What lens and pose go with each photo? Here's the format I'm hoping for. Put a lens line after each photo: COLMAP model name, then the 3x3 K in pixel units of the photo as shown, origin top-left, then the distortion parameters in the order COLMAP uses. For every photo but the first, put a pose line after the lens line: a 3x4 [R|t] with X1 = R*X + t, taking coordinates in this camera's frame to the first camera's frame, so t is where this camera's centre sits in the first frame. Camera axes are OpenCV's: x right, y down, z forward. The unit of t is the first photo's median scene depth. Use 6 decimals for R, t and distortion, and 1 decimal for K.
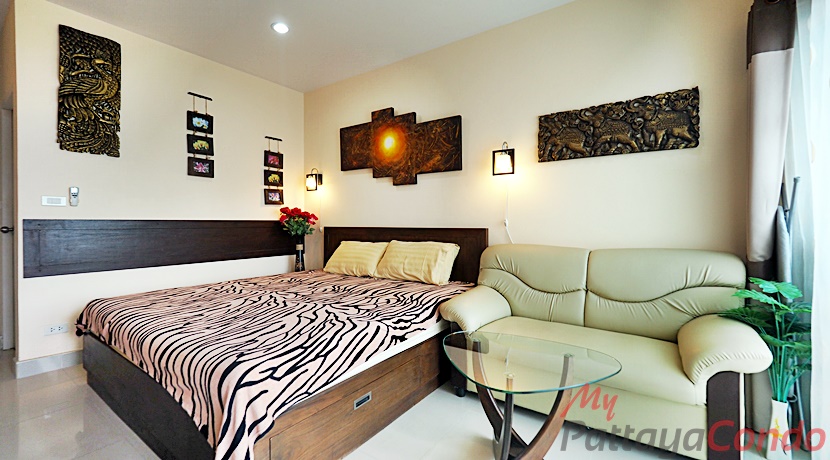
lens RADIAL K [[345.9, 0, 402.8], [0, 345.9, 224.2], [0, 0, 1]] dist [-0.010506, 0.000446]
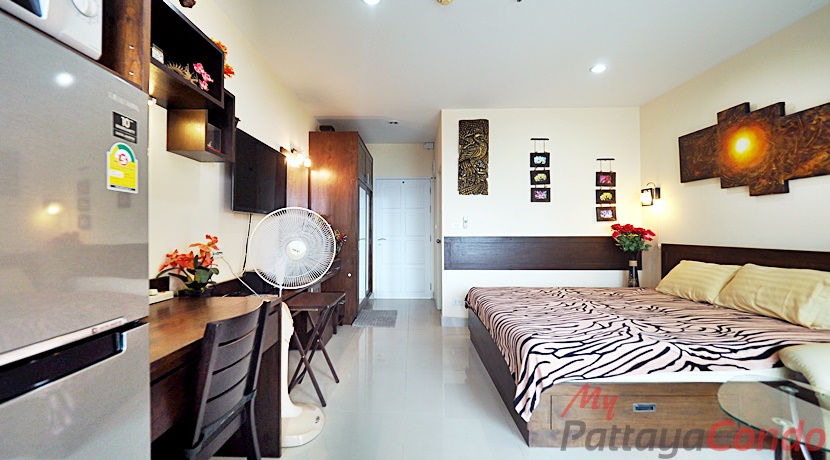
lens RADIAL K [[345.9, 0, 413.5], [0, 345.9, 228.8], [0, 0, 1]] dist [-0.010506, 0.000446]
pose [[0.588397, -0.004879, -0.808558, 0.199142], [-0.005379, 0.999936, -0.009949, -0.029544], [0.808555, 0.010203, 0.588333, -0.148136]]
